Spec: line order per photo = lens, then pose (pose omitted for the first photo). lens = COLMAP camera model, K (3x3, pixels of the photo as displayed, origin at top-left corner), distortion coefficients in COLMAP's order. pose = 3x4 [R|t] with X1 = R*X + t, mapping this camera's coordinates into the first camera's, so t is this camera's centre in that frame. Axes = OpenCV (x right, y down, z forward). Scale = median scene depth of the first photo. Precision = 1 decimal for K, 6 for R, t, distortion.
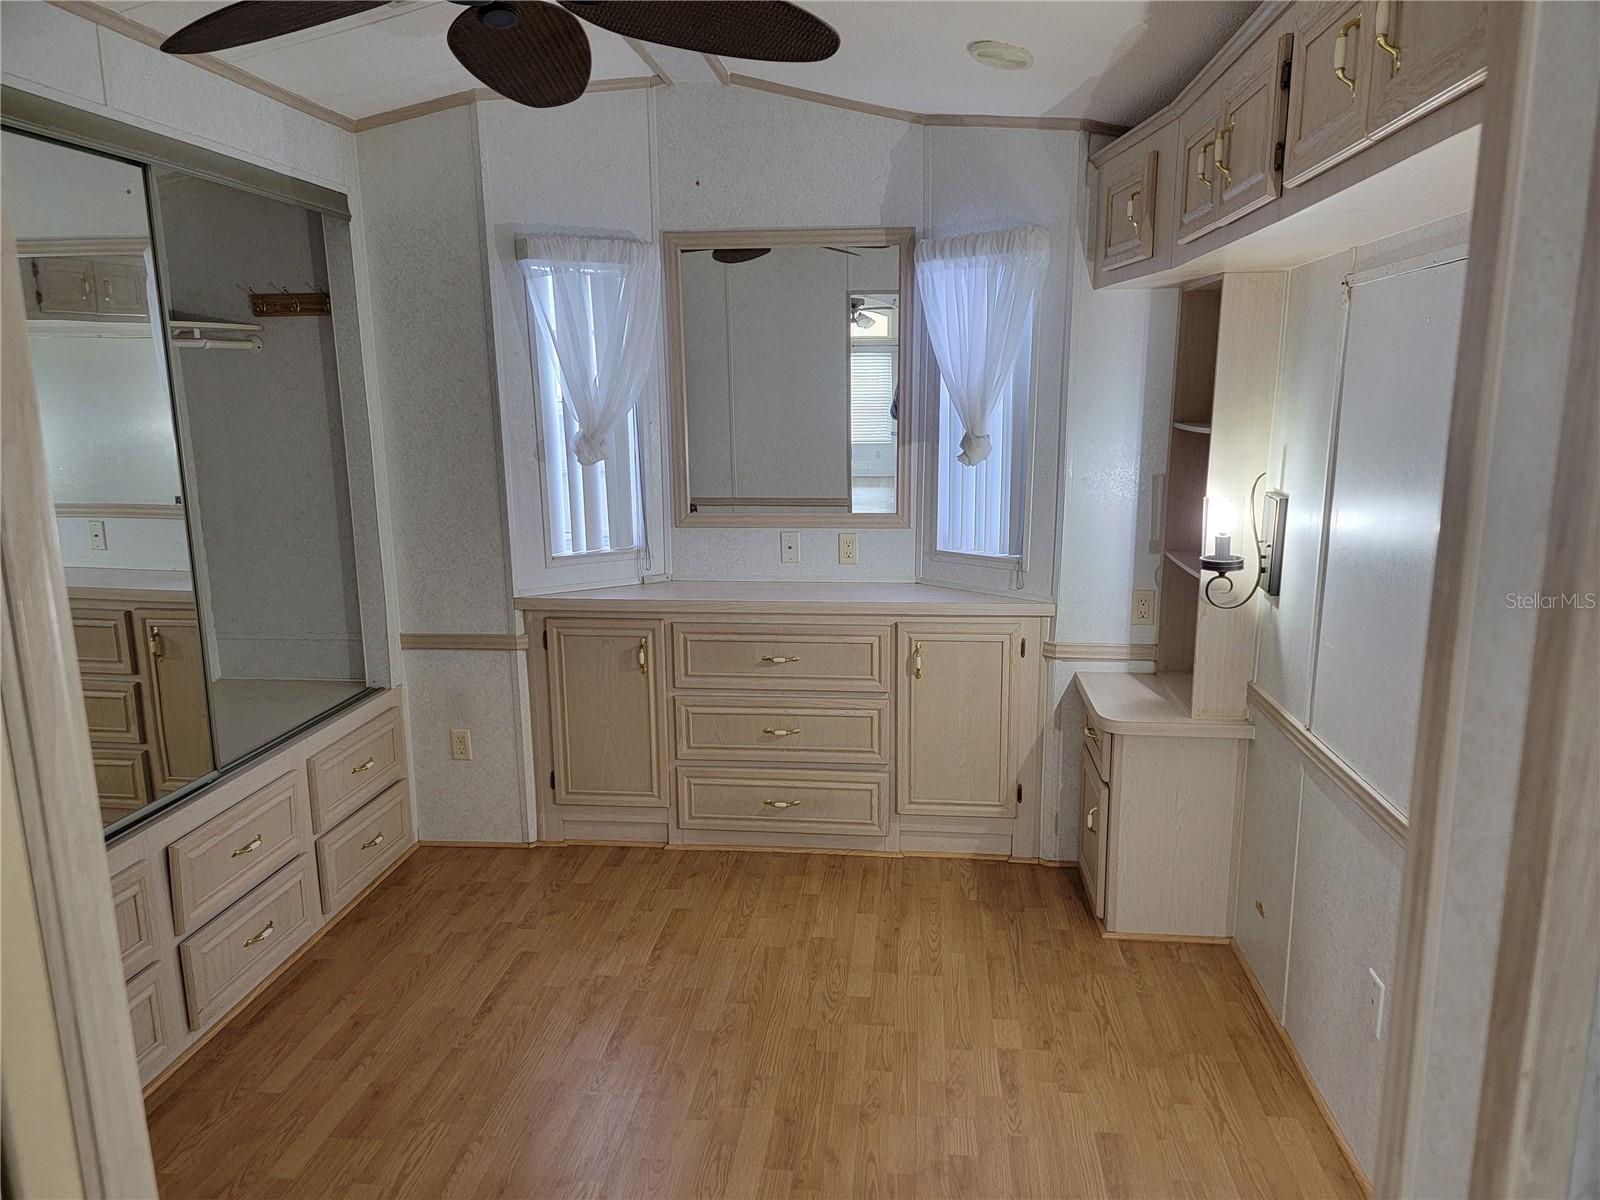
lens RADIAL K [[1096.1, 0, 803.2], [0, 1096.1, 606.8], [0, 0, 1]] dist [0.025241, -0.024113]
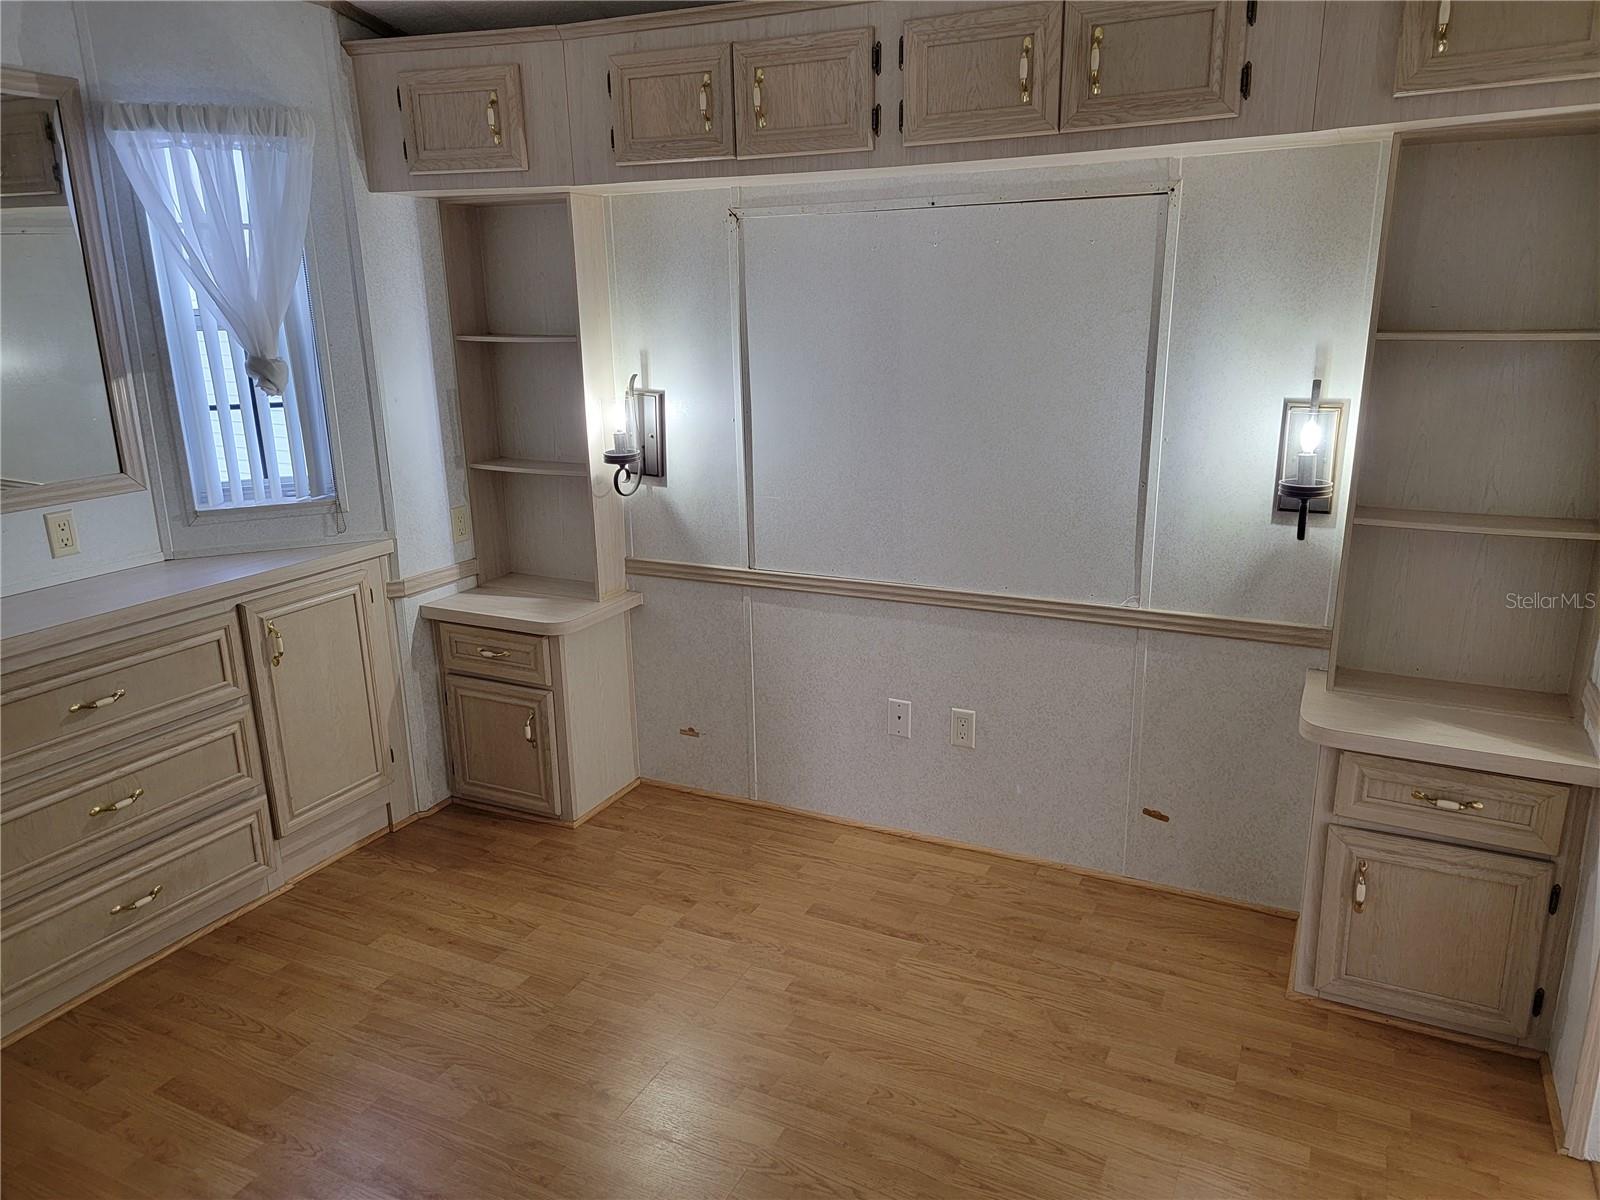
lens RADIAL K [[1096.1, 0, 848.0], [0, 1096.1, 586.2], [0, 0, 1]] dist [0.025241, -0.024113]
pose [[0.306938, -0.236315, 0.921924, -0.509721], [0.192029, 0.964138, 0.183203, -0.059633], [-0.932156, 0.120804, 0.341310, 0.331589]]
